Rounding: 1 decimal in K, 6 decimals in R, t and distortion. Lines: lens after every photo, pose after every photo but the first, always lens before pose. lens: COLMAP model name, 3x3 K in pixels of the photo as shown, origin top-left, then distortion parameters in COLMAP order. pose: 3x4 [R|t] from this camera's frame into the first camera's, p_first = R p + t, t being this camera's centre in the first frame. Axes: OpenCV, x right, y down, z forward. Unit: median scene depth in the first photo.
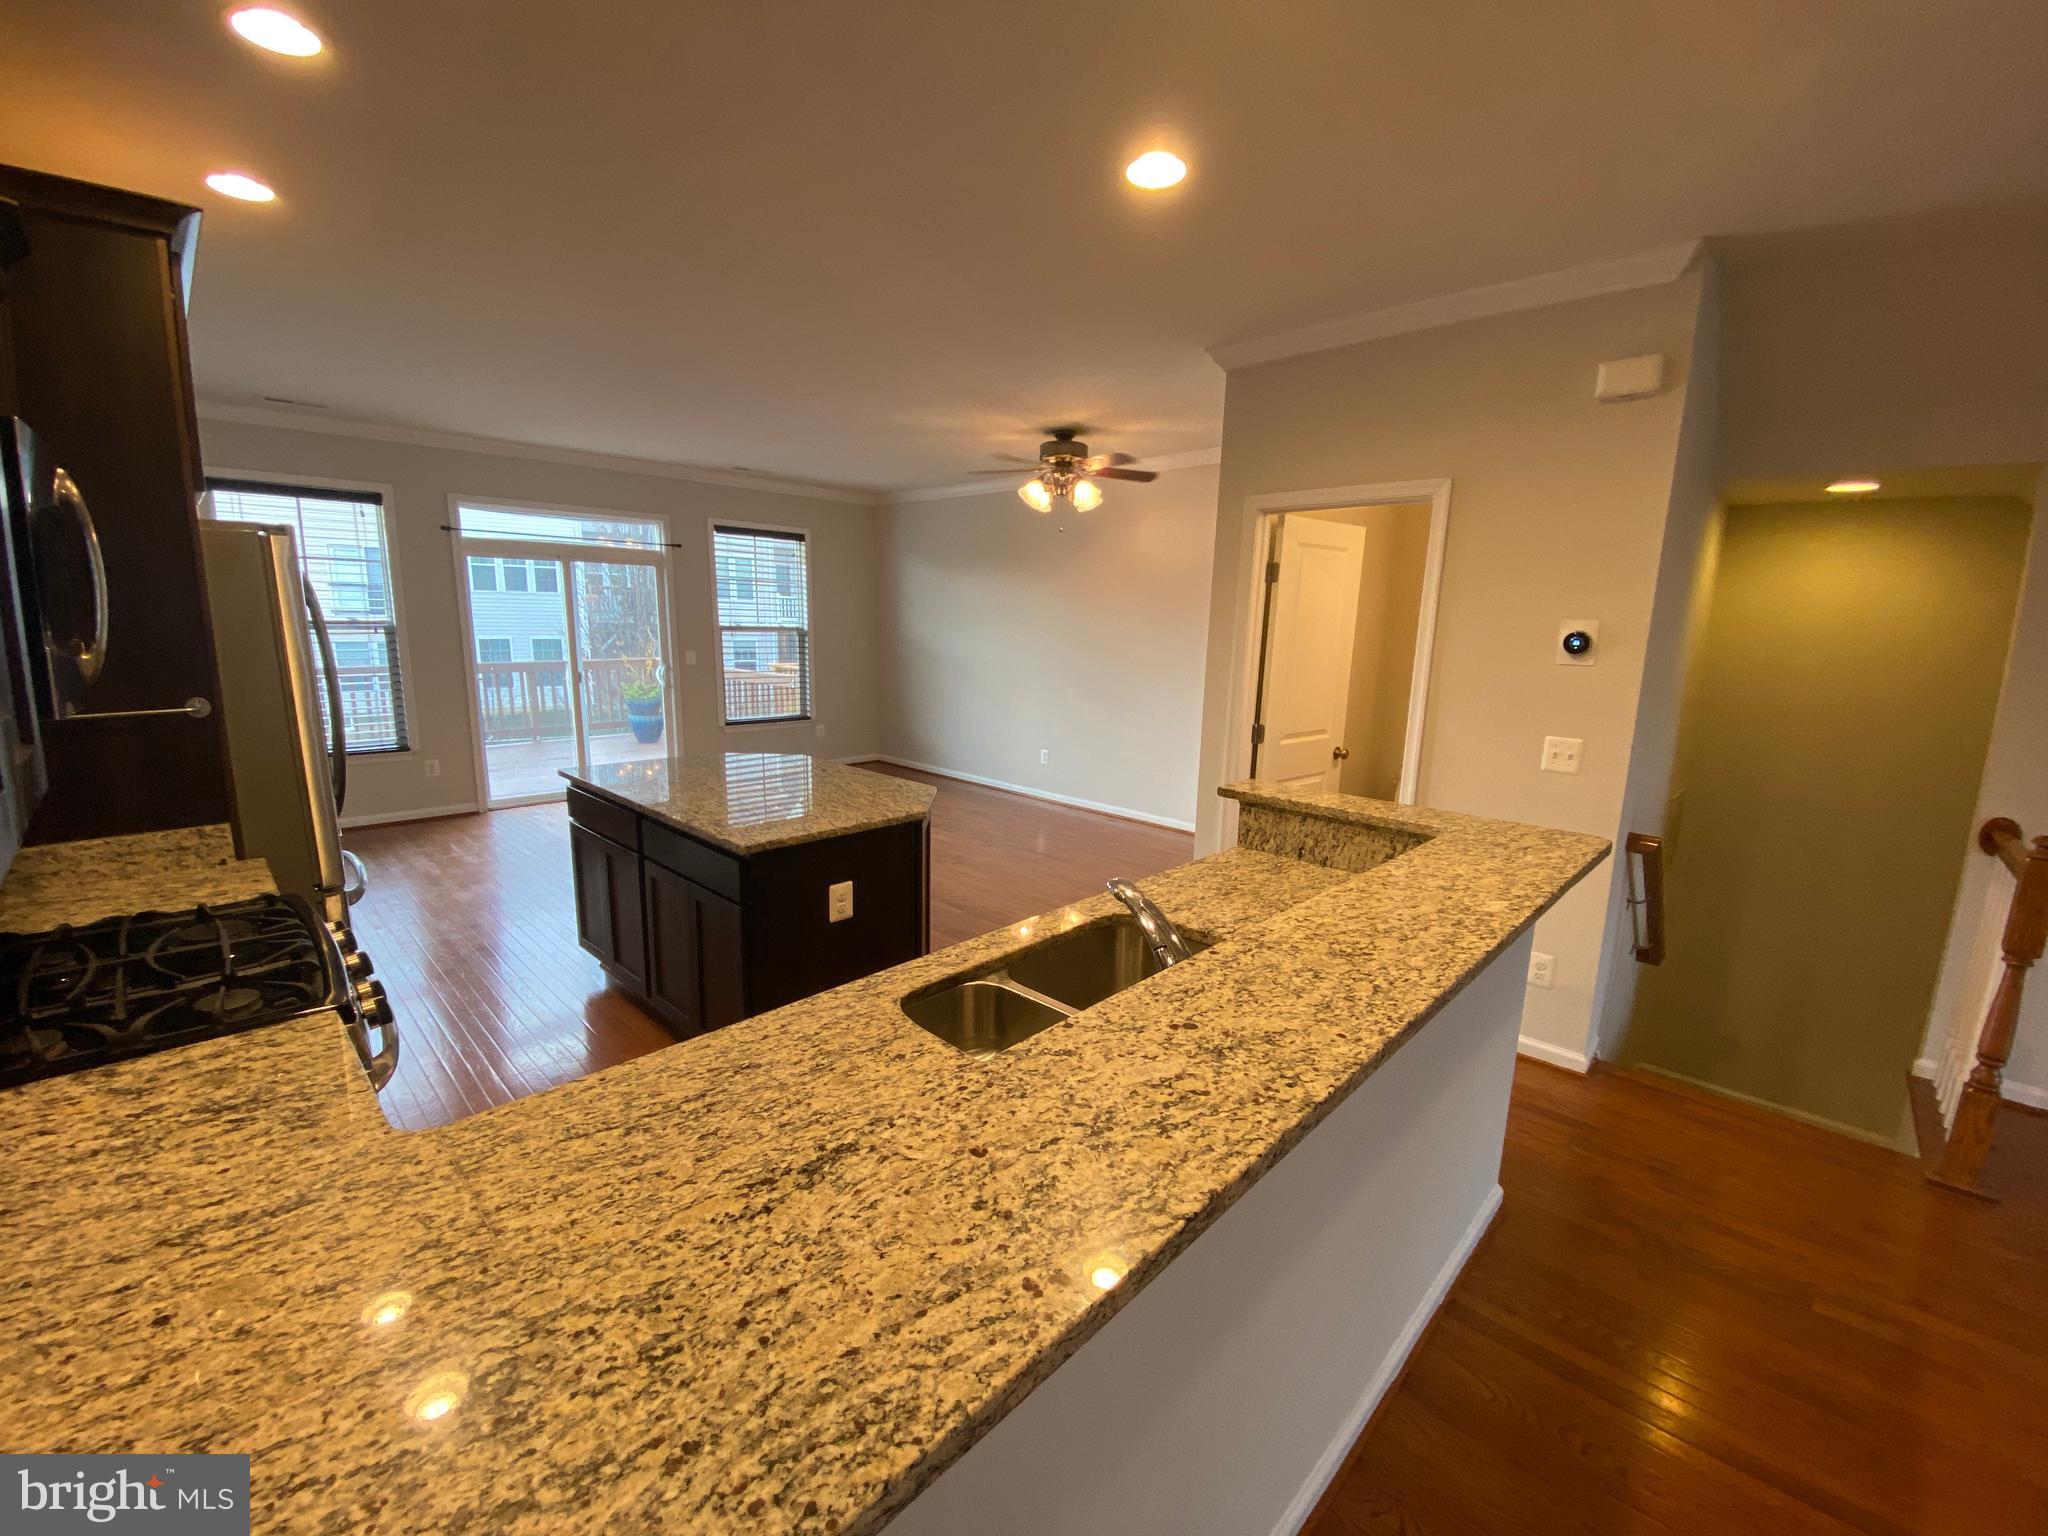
lens RADIAL K [[831.6, 0, 1029.6], [0, 831.6, 769.0], [0, 0, 1]] dist [0.029136, -0.023538]
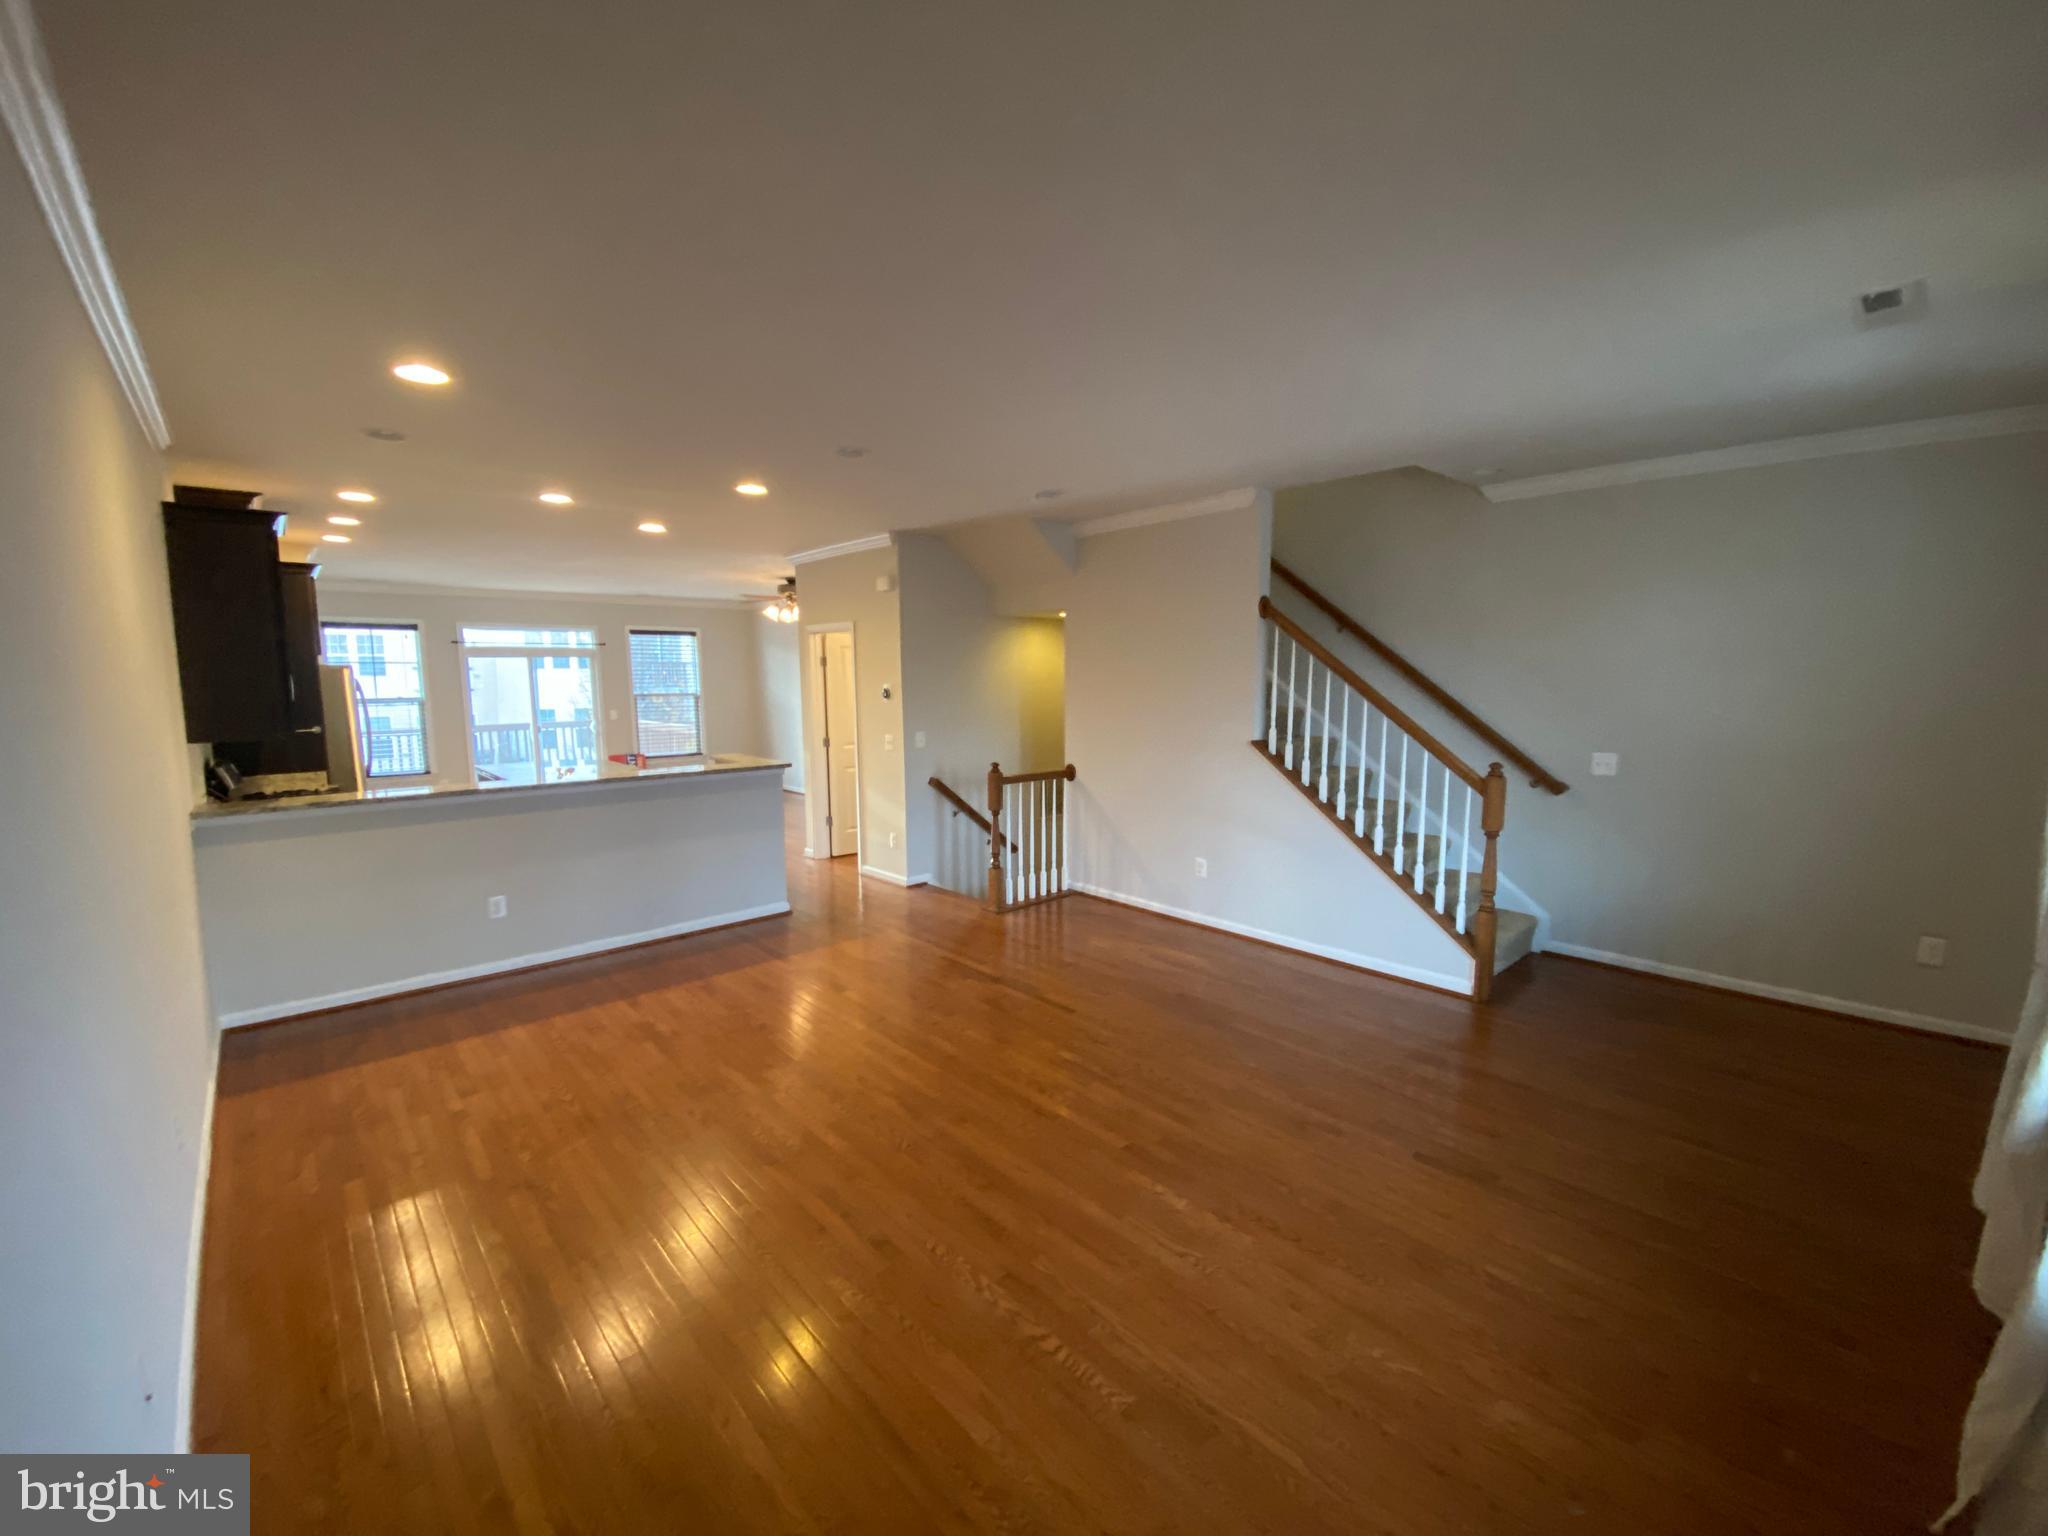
lens RADIAL K [[831.6, 0, 1029.6], [0, 831.6, 769.0], [0, 0, 1]] dist [0.029136, -0.023538]
pose [[0.997456, -0.023083, -0.067451, 0.586384], [0.018502, 0.997529, -0.067771, 0.107582], [0.068849, 0.066351, 0.995418, -0.604839]]
